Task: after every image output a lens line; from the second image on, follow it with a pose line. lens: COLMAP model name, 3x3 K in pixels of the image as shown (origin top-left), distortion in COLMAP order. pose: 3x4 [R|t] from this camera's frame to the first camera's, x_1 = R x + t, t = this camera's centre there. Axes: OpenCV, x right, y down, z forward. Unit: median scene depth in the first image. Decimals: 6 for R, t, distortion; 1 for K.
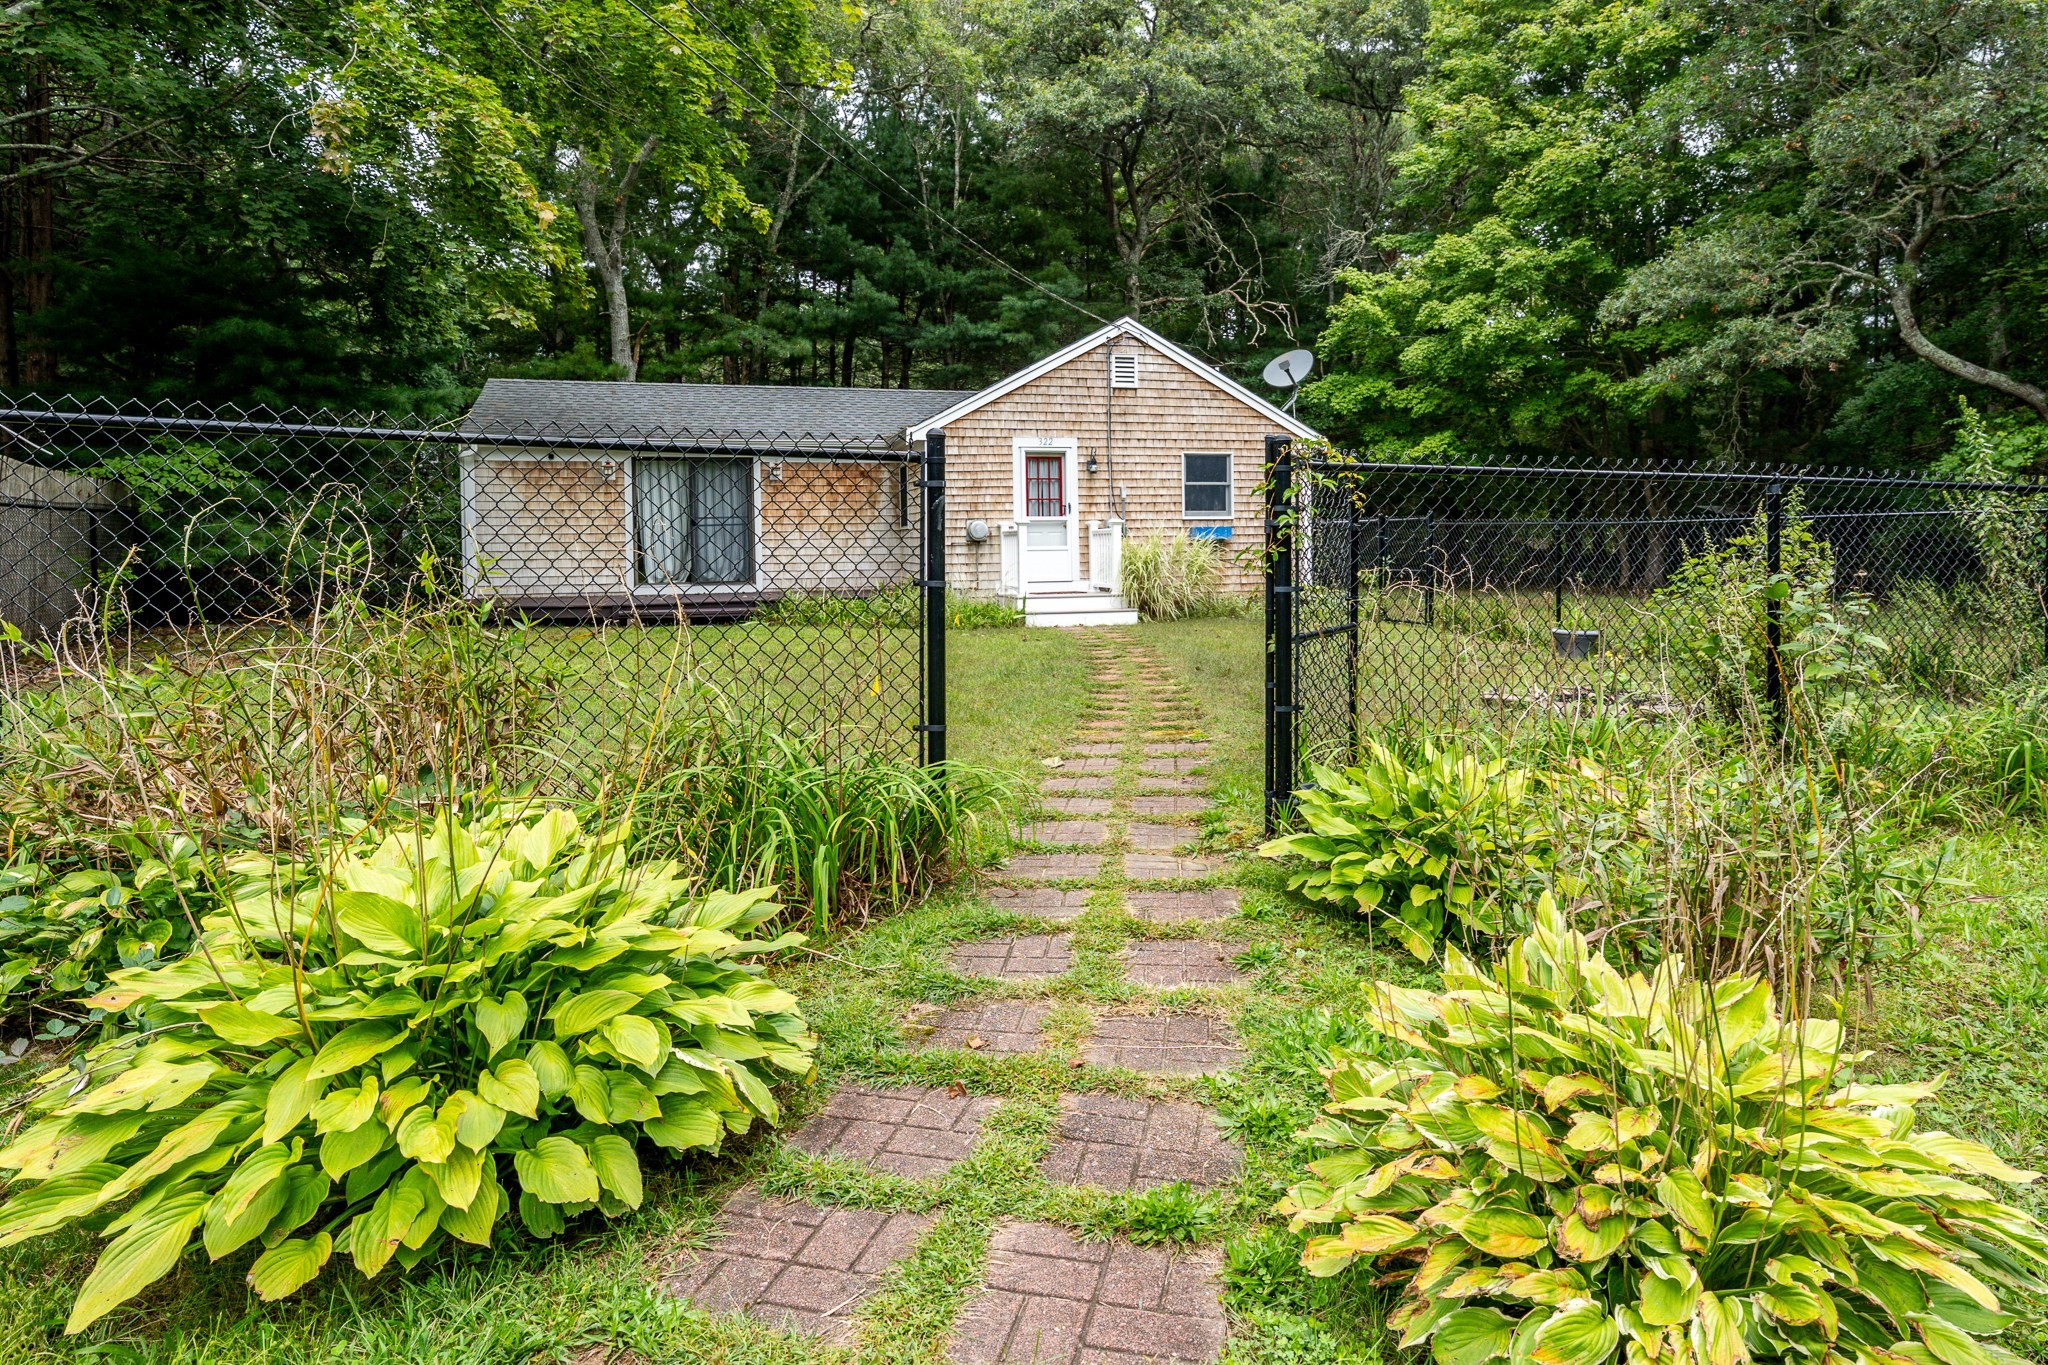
lens RADIAL K [[1191.2, 0, 1091.5], [0, 1191.2, 555.2], [0, 0, 1]] dist [0.007210, -0.002875]
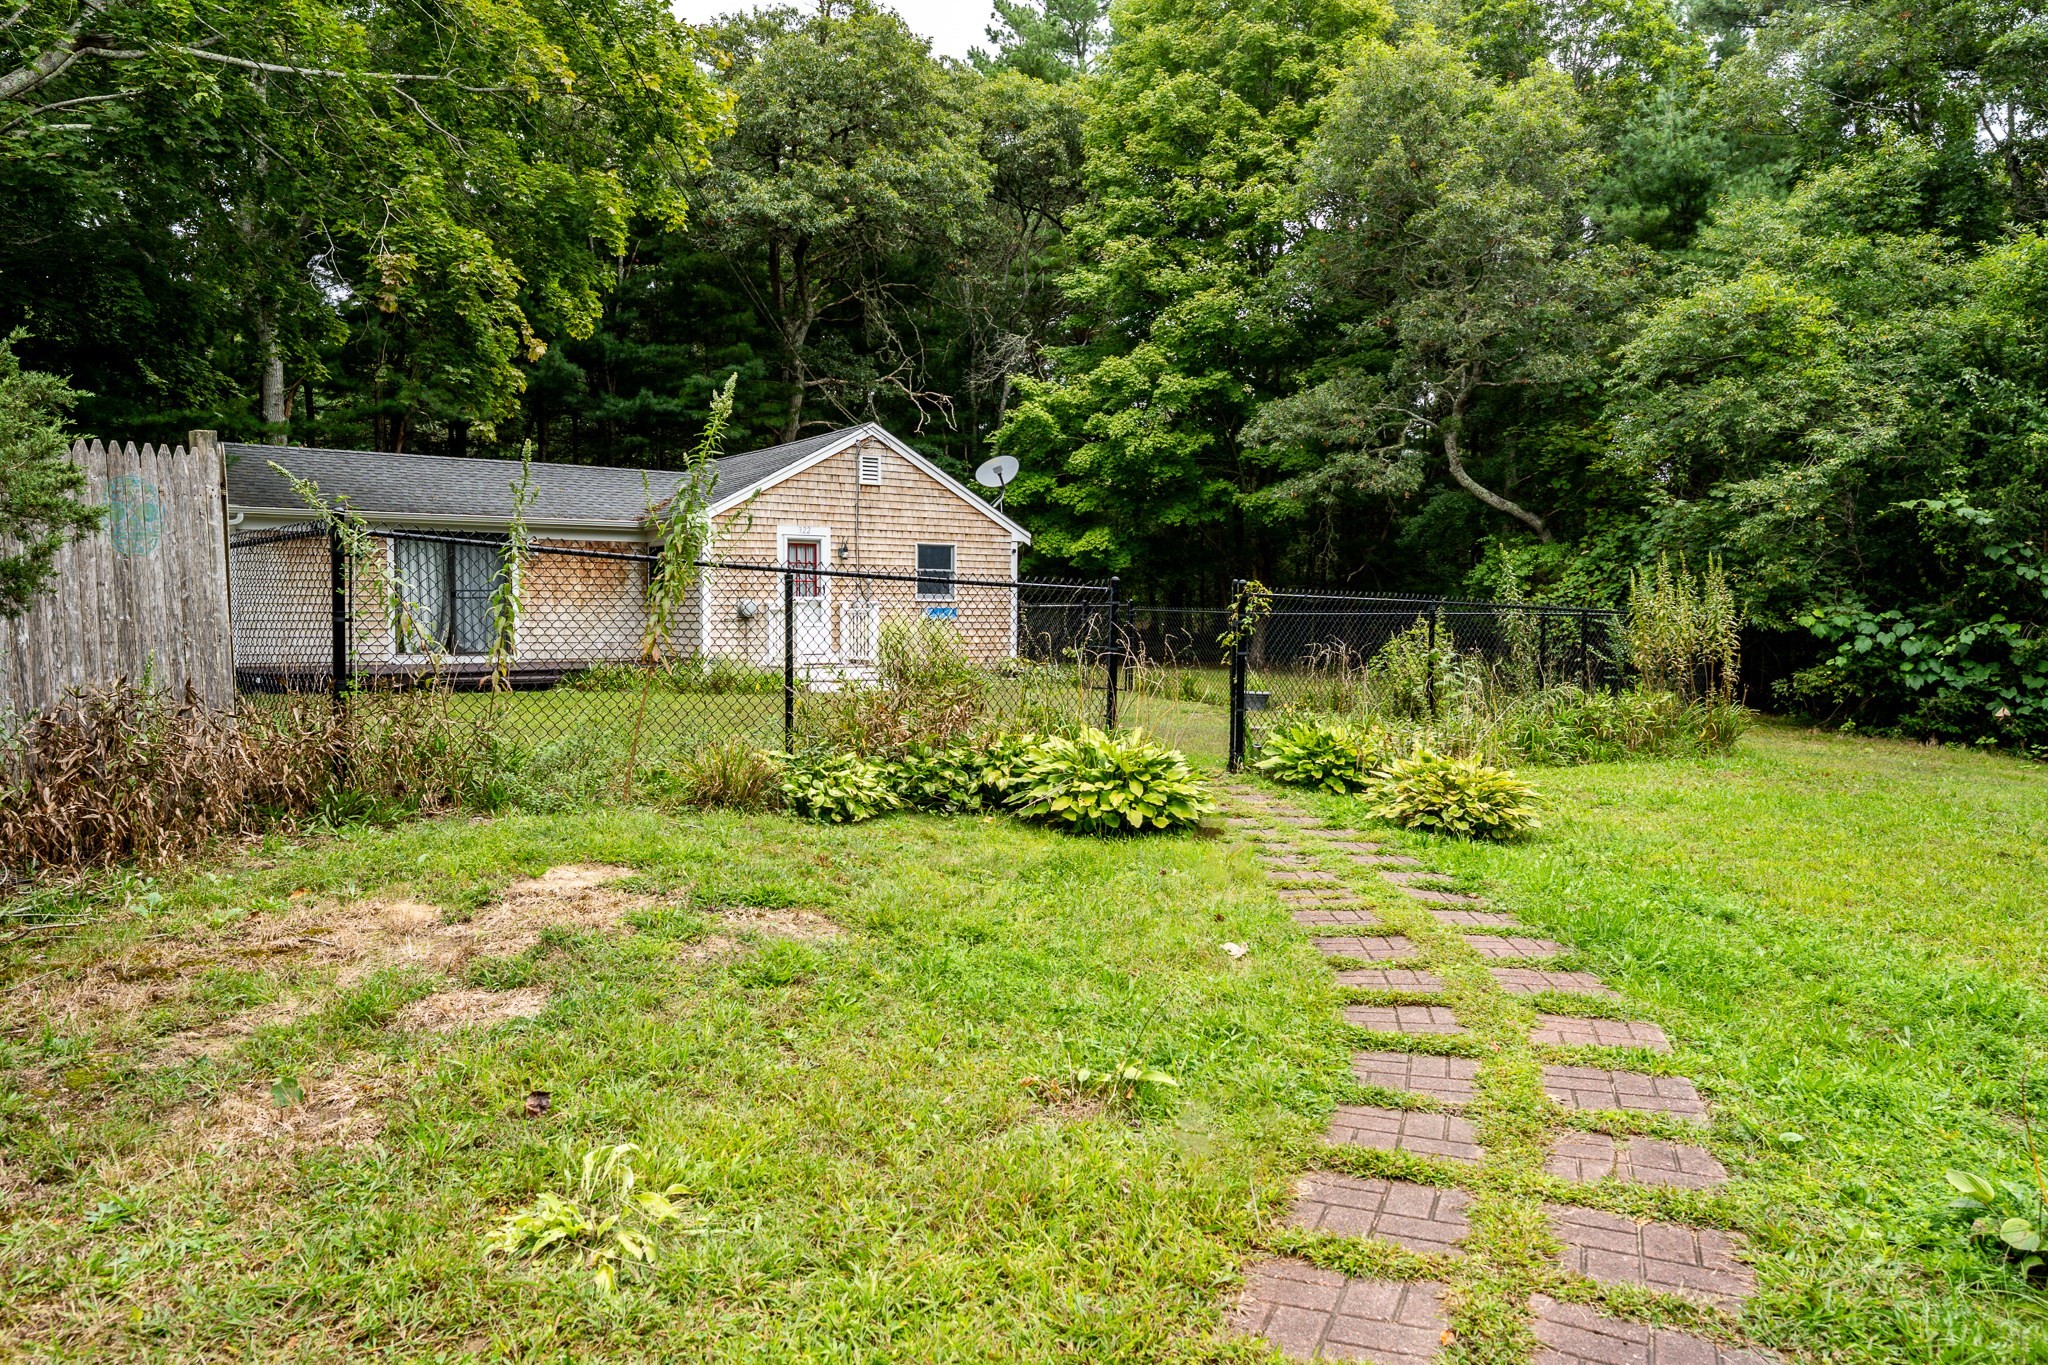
lens RADIAL K [[1340.9, 0, 1018.1], [0, 1340.9, 676.8], [0, 0, 1]] dist [-0.002138, -0.002295]
pose [[0.953600, 0.002811, 0.301063, -0.218251], [-0.013293, 0.999374, 0.032774, -0.000603], [-0.300783, -0.035255, 0.953041, -0.268162]]
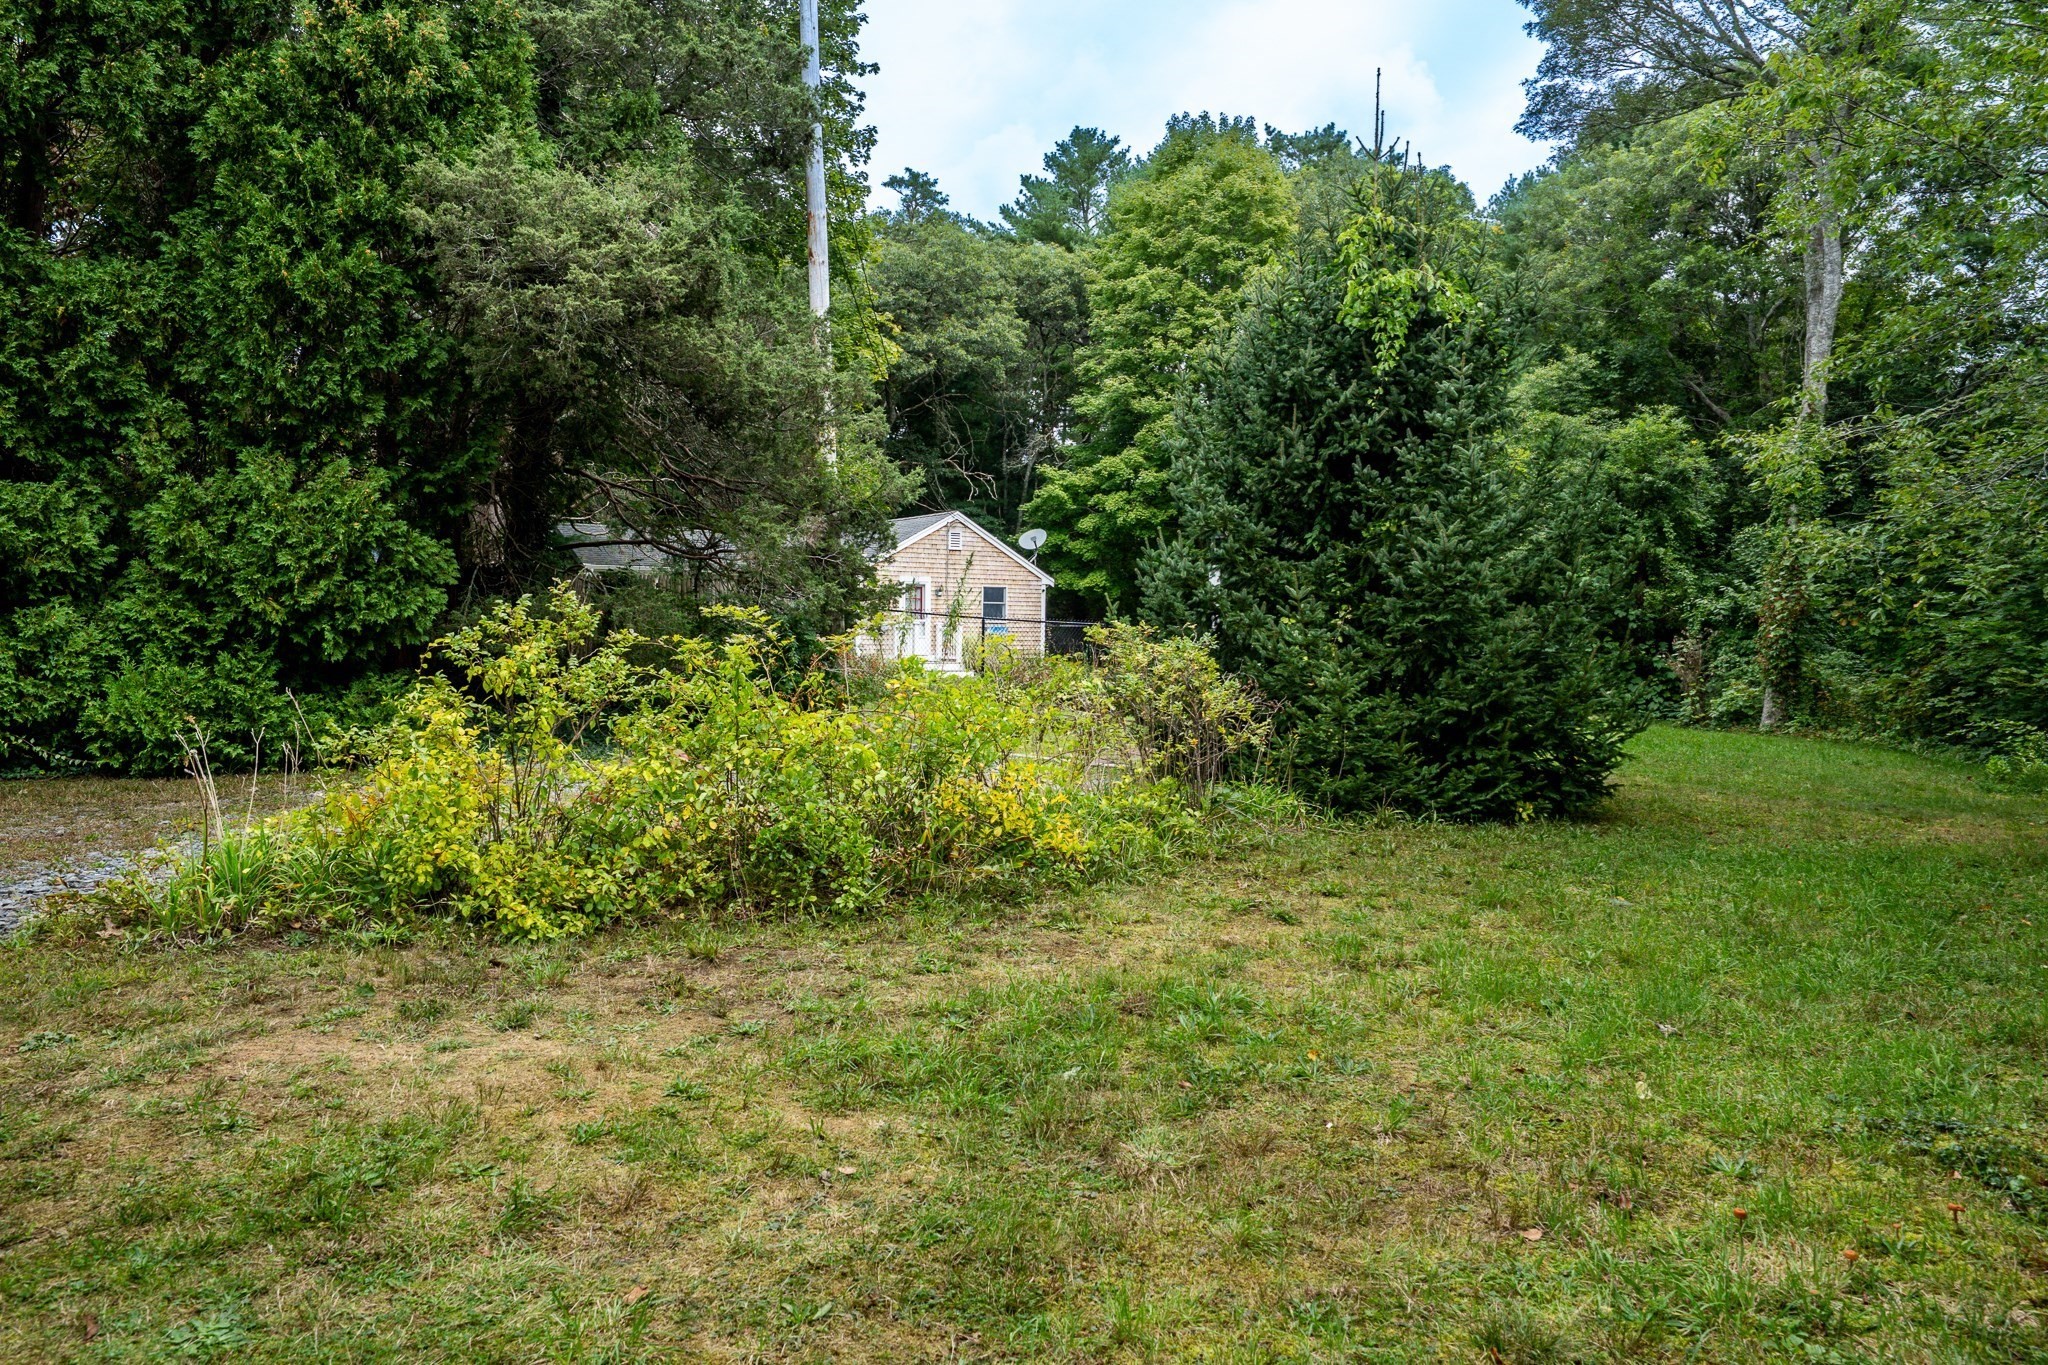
lens RADIAL K [[1340.9, 0, 952.1], [0, 1340.9, 596.3], [0, 0, 1]] dist [-0.002138, -0.002295]
pose [[0.966955, 0.029645, 0.253217, -0.485392], [-0.021517, 0.999162, -0.034807, 0.002631], [-0.254037, 0.028208, 0.966783, -0.966290]]
